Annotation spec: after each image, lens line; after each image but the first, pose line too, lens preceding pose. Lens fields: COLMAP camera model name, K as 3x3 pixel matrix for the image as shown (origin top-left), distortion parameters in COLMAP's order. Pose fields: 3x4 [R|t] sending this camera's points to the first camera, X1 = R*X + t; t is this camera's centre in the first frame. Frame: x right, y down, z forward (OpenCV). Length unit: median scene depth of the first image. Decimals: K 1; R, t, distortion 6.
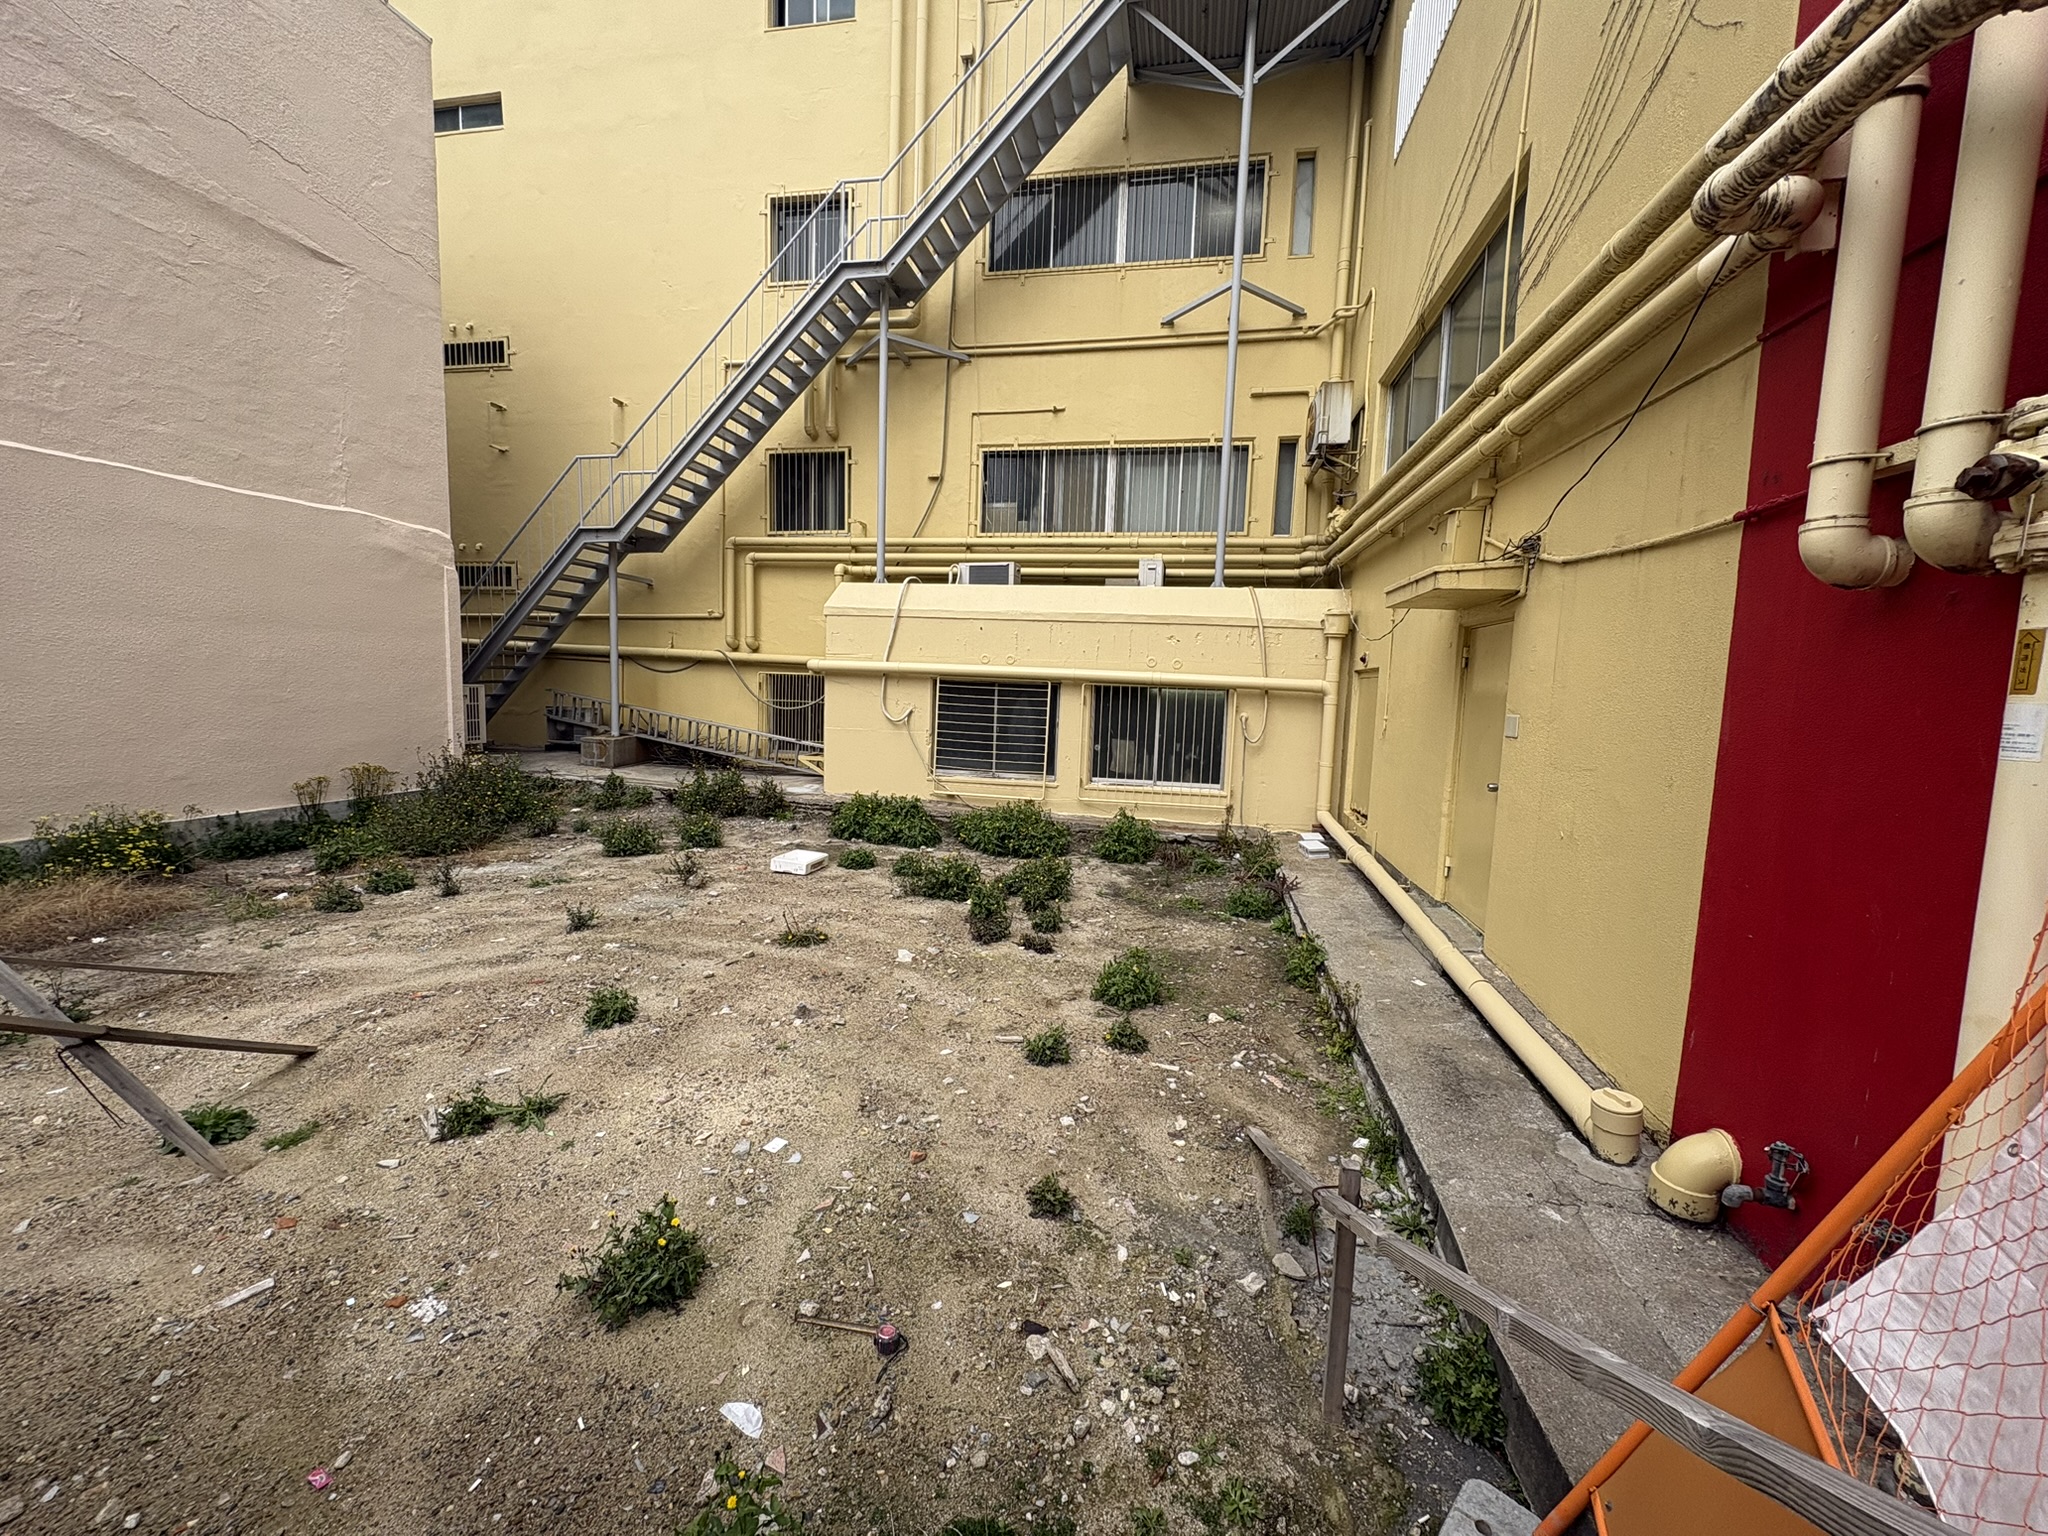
lens RADIAL K [[811.1, 0, 1023.0], [0, 811.1, 763.7], [0, 0, 1]] dist [-0.000151, 0.000230]
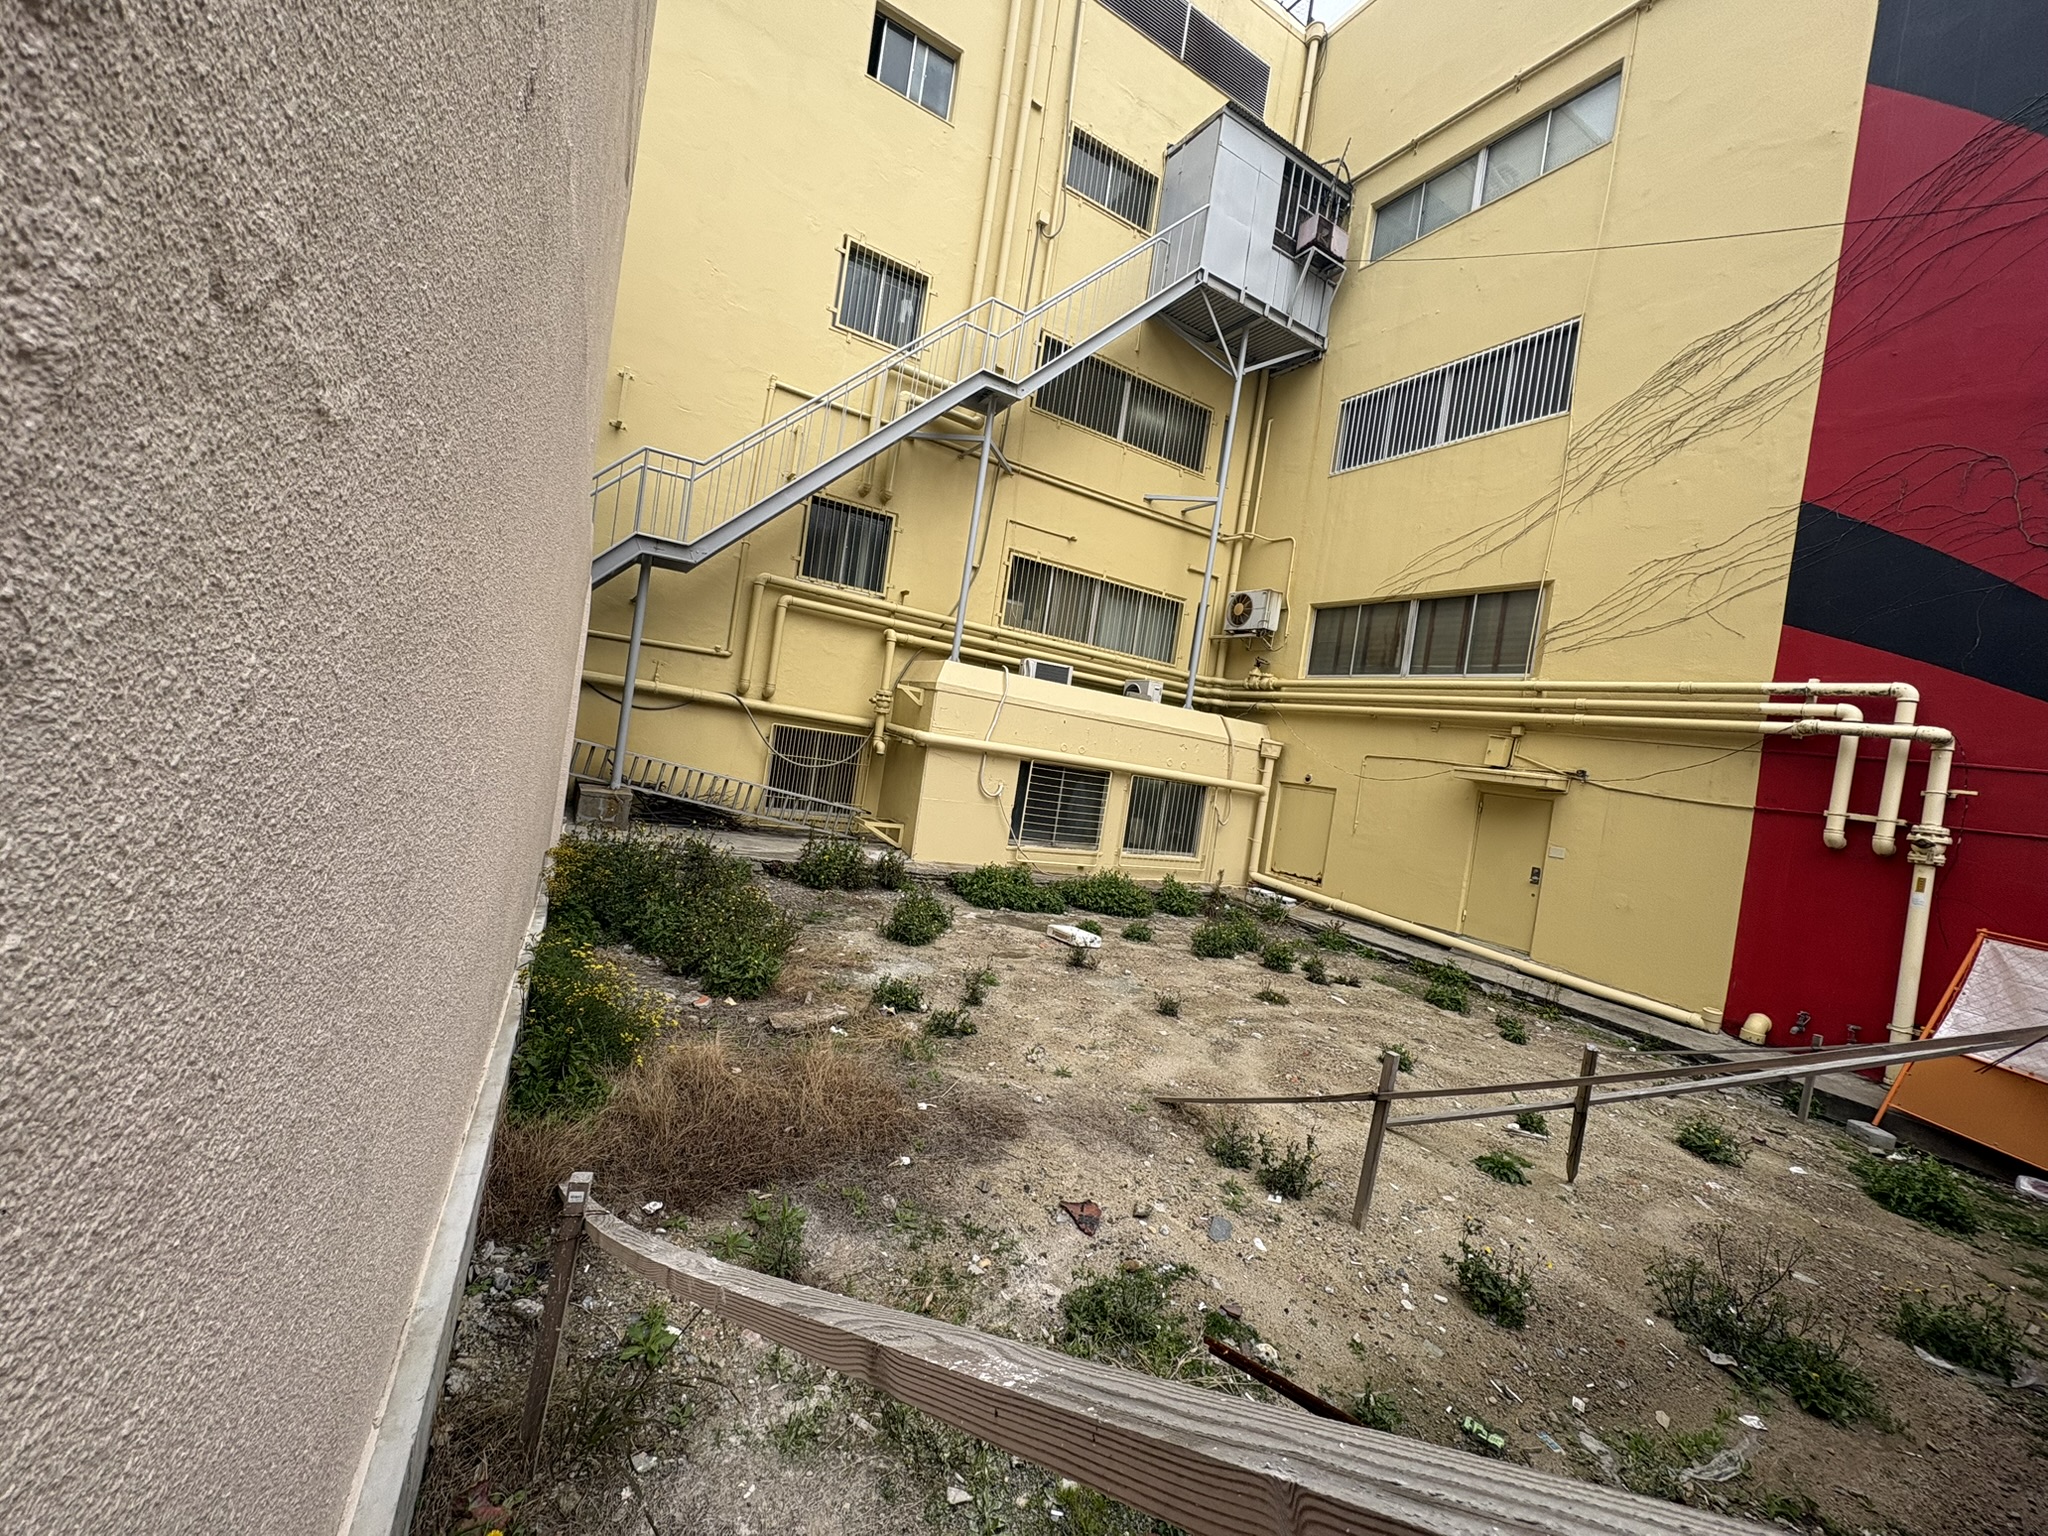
lens RADIAL K [[811.1, 0, 1023.0], [0, 811.1, 763.7], [0, 0, 1]] dist [-0.000151, 0.000230]
pose [[0.740457, 0.062855, 0.669158, -0.852219], [-0.052250, 0.997988, -0.035926, -0.058285], [-0.670070, -0.008362, 0.742251, 0.158649]]
